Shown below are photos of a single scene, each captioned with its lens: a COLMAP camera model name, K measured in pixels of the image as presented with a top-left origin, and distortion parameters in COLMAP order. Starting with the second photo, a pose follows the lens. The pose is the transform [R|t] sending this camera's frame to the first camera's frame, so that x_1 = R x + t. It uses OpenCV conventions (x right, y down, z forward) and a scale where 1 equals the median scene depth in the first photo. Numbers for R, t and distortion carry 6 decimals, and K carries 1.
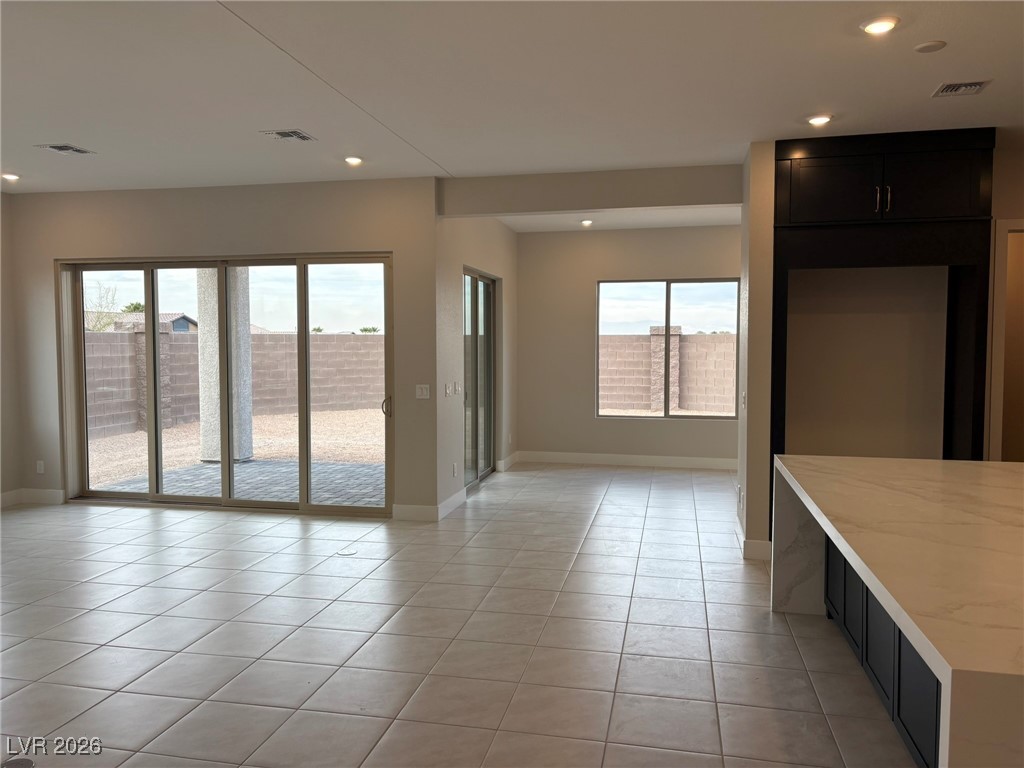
lens RADIAL K [[771.1, 0, 507.8], [0, 771.1, 384.4], [0, 0, 1]] dist [0.057318, -0.062246]
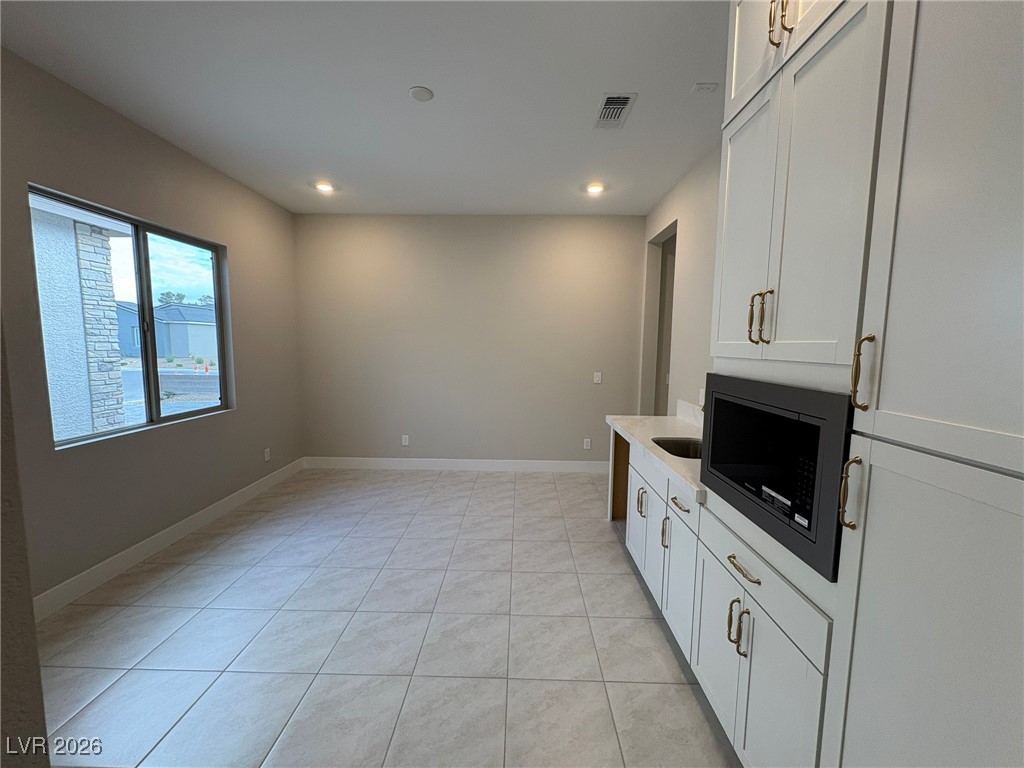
lens RADIAL K [[406.5, 0, 510.5], [0, 406.5, 382.3], [0, 0, 1]] dist [-0.000747, 0.000681]
pose [[-0.188350, -0.093319, 0.977658, -0.292047], [0.046828, 0.993490, 0.103851, -0.022860], [-0.980985, 0.065342, -0.182754, 0.955184]]
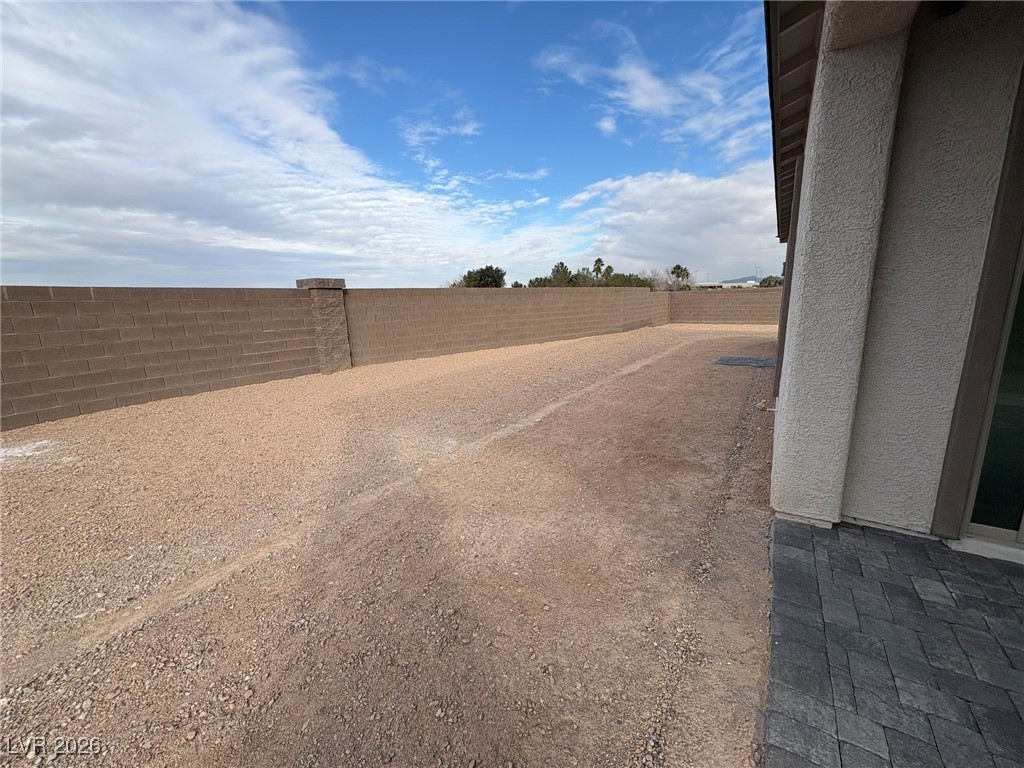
lens RADIAL K [[406.5, 0, 512.5], [0, 406.5, 386.9], [0, 0, 1]] dist [-0.000747, 0.000681]
pose [[0.346356, -0.207502, 0.914866, -0.424889], [0.077617, 0.978225, 0.192488, -0.060882], [-0.934887, 0.004340, 0.354920, 1.453310]]
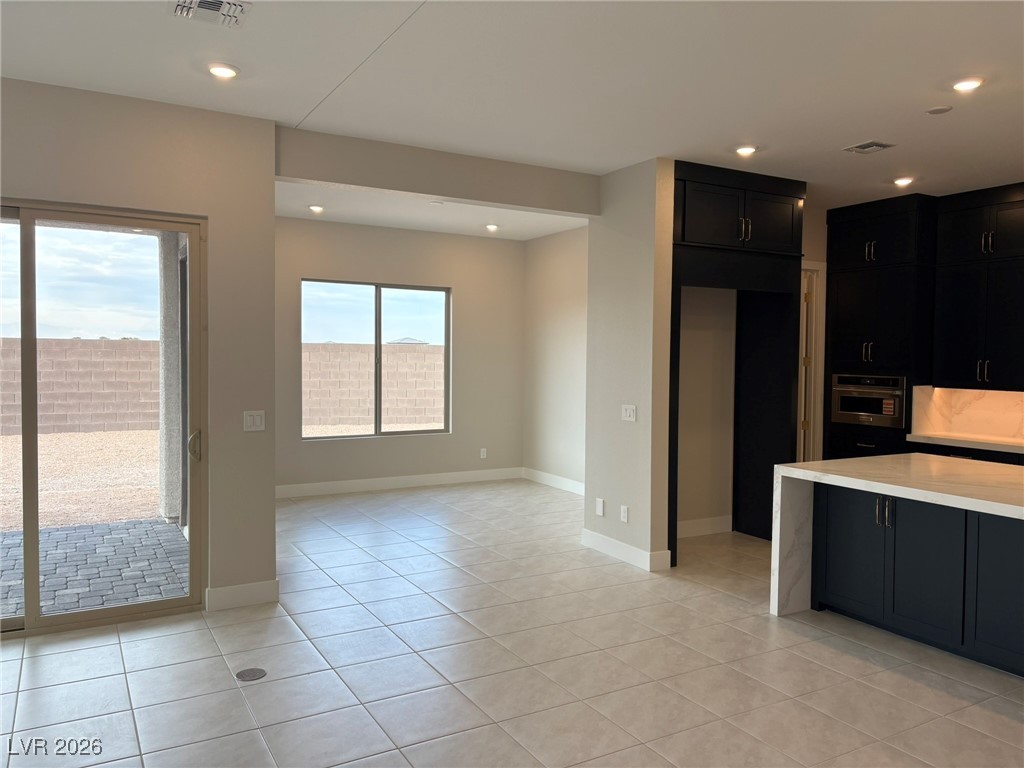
lens RADIAL K [[771.1, 0, 520.5], [0, 771.1, 383.5], [0, 0, 1]] dist [0.057318, -0.062246]
pose [[0.737467, -0.017547, 0.675155, -0.365145], [0.025589, 0.999671, -0.001969, -0.015045], [-0.674899, 0.018728, 0.737673, 0.277799]]
